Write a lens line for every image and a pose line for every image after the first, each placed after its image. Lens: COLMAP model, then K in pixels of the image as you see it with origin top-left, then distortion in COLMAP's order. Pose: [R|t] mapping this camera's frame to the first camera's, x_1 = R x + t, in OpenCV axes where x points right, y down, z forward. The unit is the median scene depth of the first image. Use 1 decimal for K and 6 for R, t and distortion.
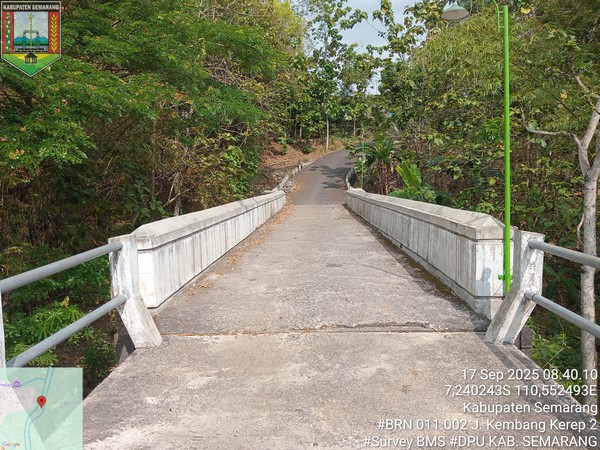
lens RADIAL K [[451.9, 0, 299.4], [0, 451.9, 223.4], [0, 0, 1]] dist [0.043886, -0.086934]
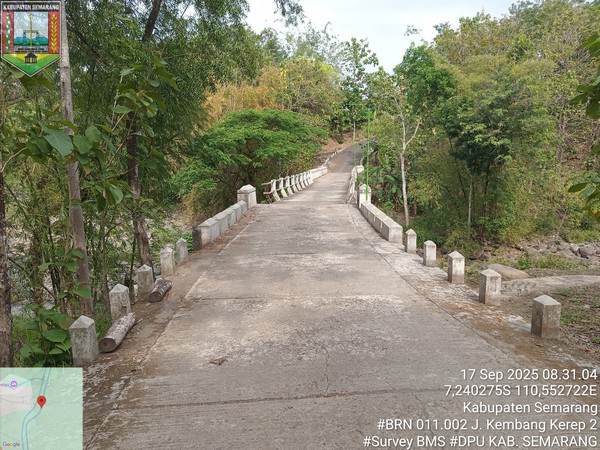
lens RADIAL K [[451.9, 0, 299.4], [0, 451.9, 223.4], [0, 0, 1]] dist [0.043886, -0.086934]
pose [[0.996045, 0.019102, -0.086774, 0.015053], [-0.014924, 0.998709, 0.048547, 0.053046], [0.087589, -0.047060, 0.995044, -0.623997]]
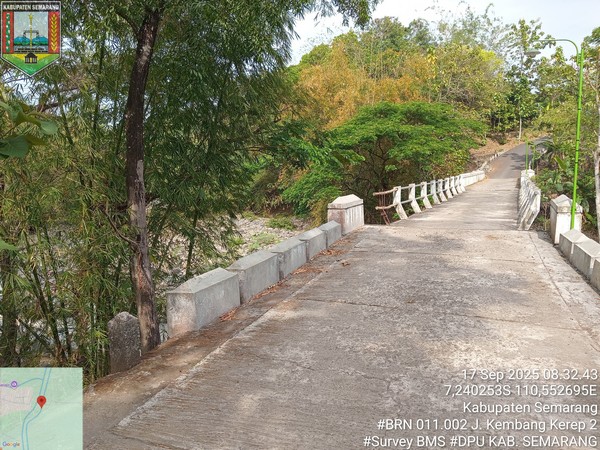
lens RADIAL K [[451.9, 0, 299.4], [0, 451.9, 223.4], [0, 0, 1]] dist [0.043886, -0.086934]
pose [[0.916814, 0.045306, -0.396736, 0.009818], [-0.032063, 0.998687, 0.039954, 0.047221], [0.398026, -0.023910, 0.917063, -0.499389]]
